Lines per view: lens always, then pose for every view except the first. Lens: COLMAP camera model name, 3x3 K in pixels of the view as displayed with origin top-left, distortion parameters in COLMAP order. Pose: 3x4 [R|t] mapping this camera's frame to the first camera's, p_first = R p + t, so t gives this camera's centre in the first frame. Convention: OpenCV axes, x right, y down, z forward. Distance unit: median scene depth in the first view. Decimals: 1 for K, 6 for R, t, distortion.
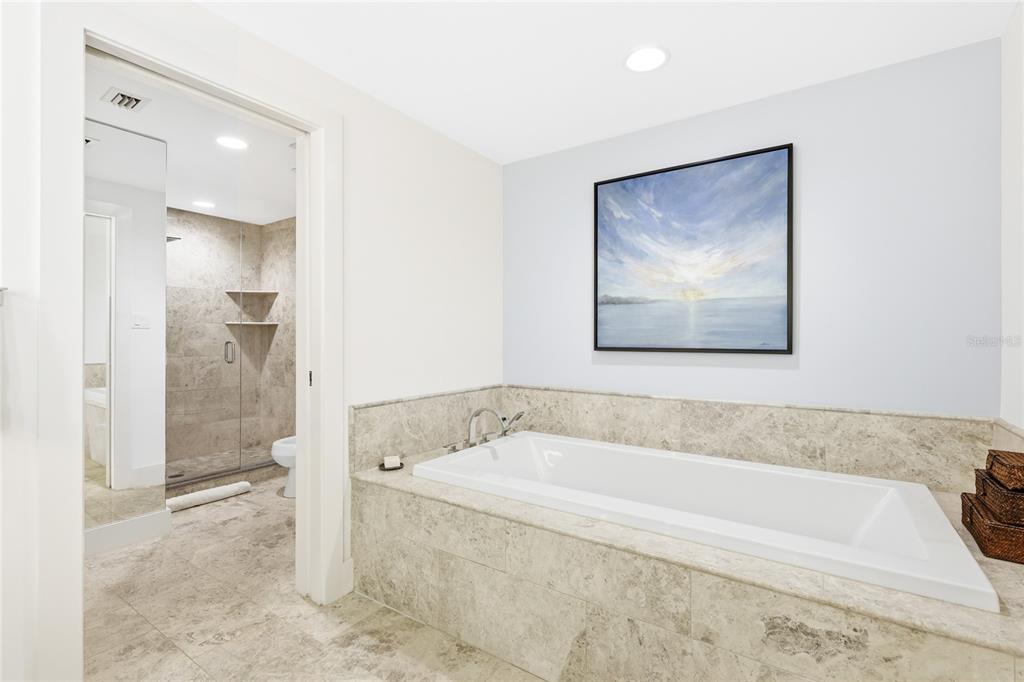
lens RADIAL K [[466.8, 0, 530.5], [0, 466.8, 338.1], [0, 0, 1]] dist [0.000817, -0.000023]
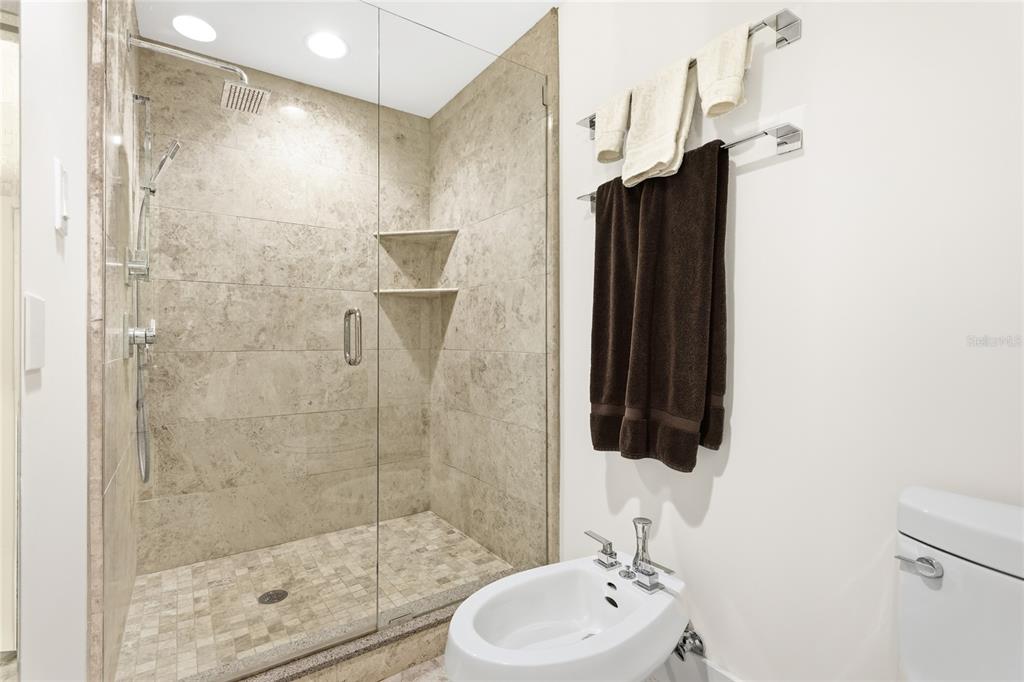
lens RADIAL K [[466.8, 0, 510.6], [0, 466.8, 343.0], [0, 0, 1]] dist [0.000817, -0.000023]
pose [[0.930126, -0.000381, -0.367241, -0.294442], [0.001732, 0.999993, 0.003348, 0.027009], [0.367237, -0.003751, 0.930120, 0.535983]]
